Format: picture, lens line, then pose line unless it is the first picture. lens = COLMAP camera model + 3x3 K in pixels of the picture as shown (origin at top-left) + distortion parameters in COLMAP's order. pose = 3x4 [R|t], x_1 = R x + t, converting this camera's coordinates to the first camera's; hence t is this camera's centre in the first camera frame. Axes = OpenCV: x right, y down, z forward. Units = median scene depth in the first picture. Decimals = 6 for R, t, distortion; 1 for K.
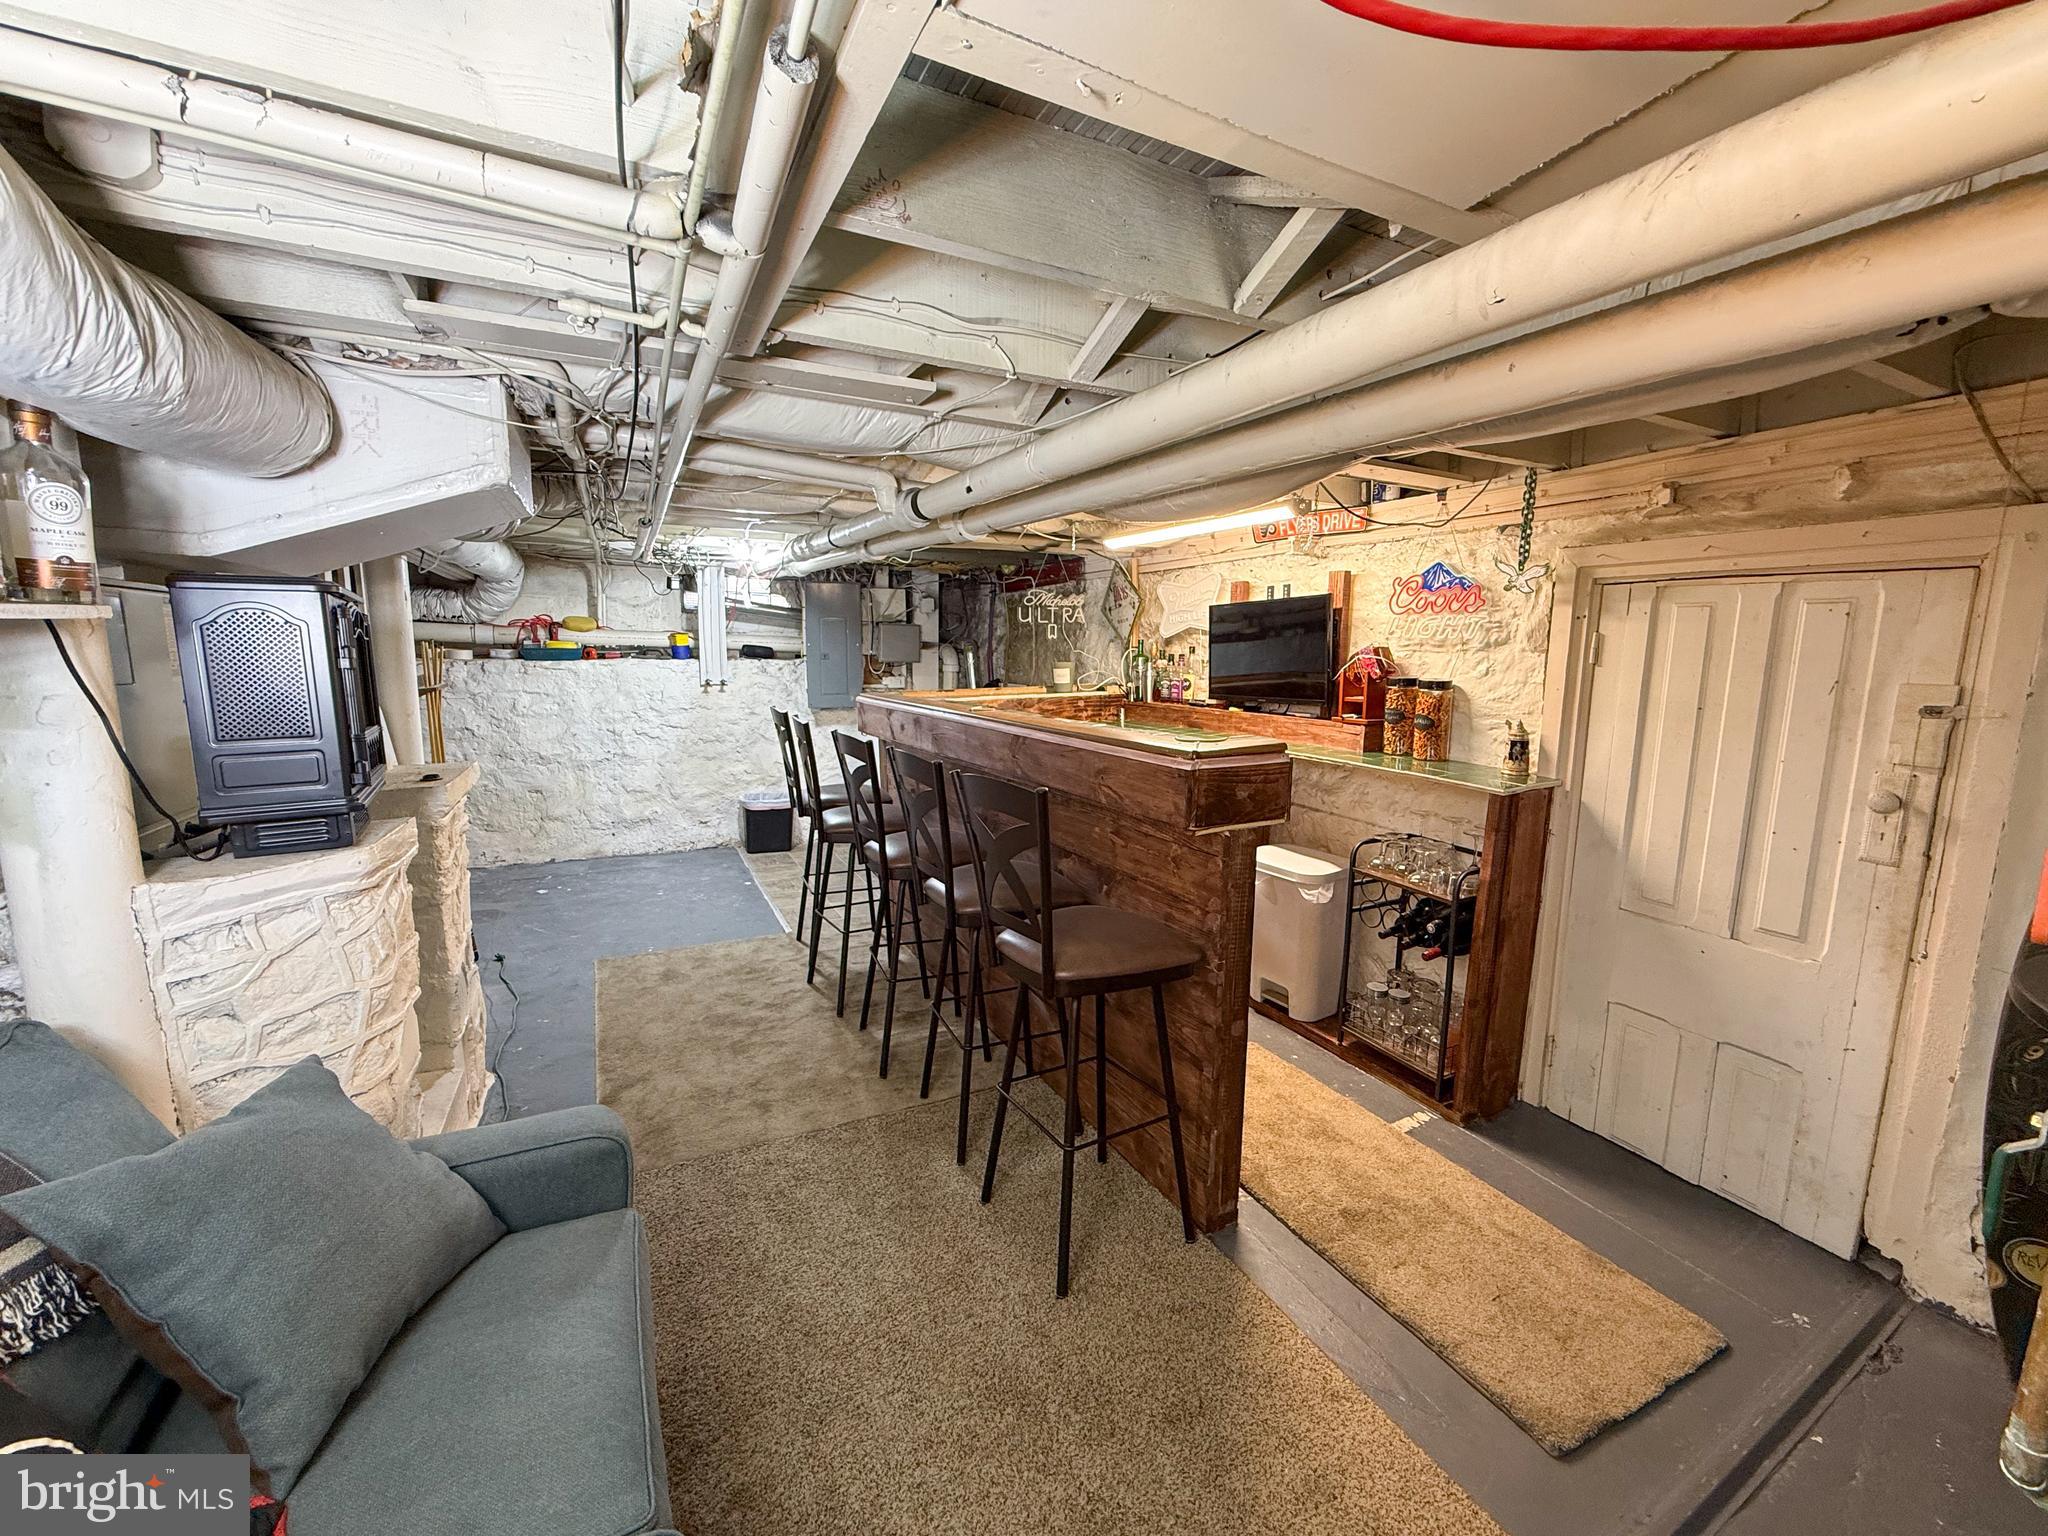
lens RADIAL K [[824.0, 0, 1023.8], [0, 824.0, 765.3], [0, 0, 1]] dist [-0.002743, -0.000137]
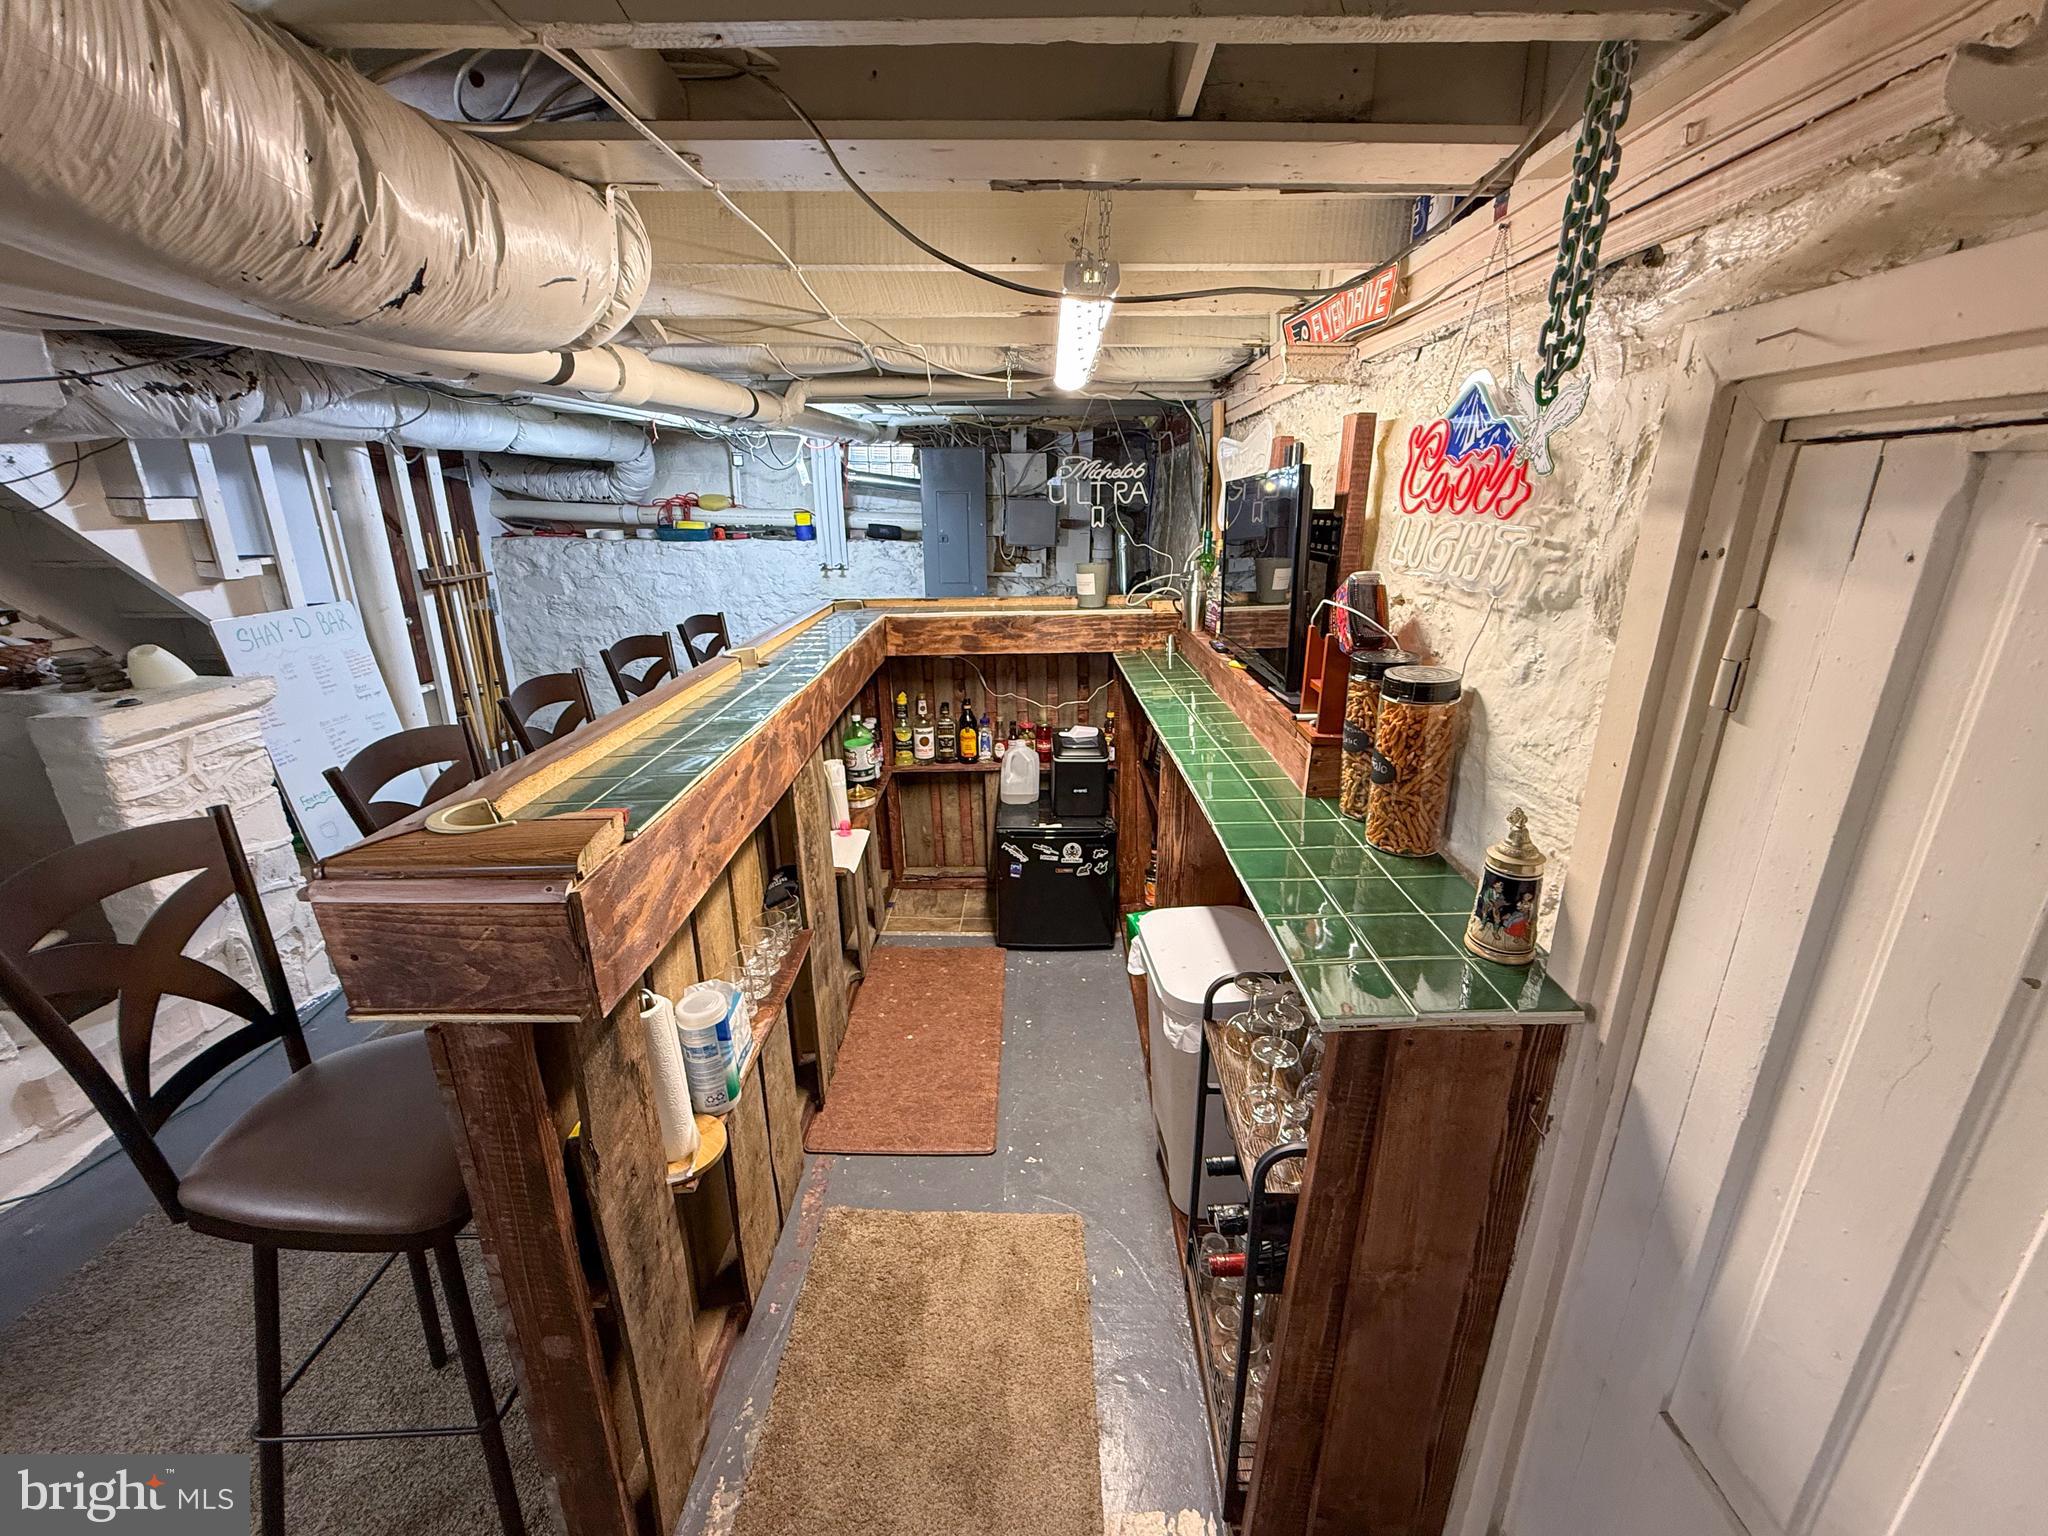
lens RADIAL K [[824.0, 0, 1020.9], [0, 824.0, 769.8], [0, 0, 1]] dist [-0.002743, -0.000137]
pose [[0.883589, 0.140796, -0.446595, 0.278984], [-0.063159, 0.980845, 0.184266, -0.065744], [0.463985, -0.134608, 0.875556, 0.279507]]
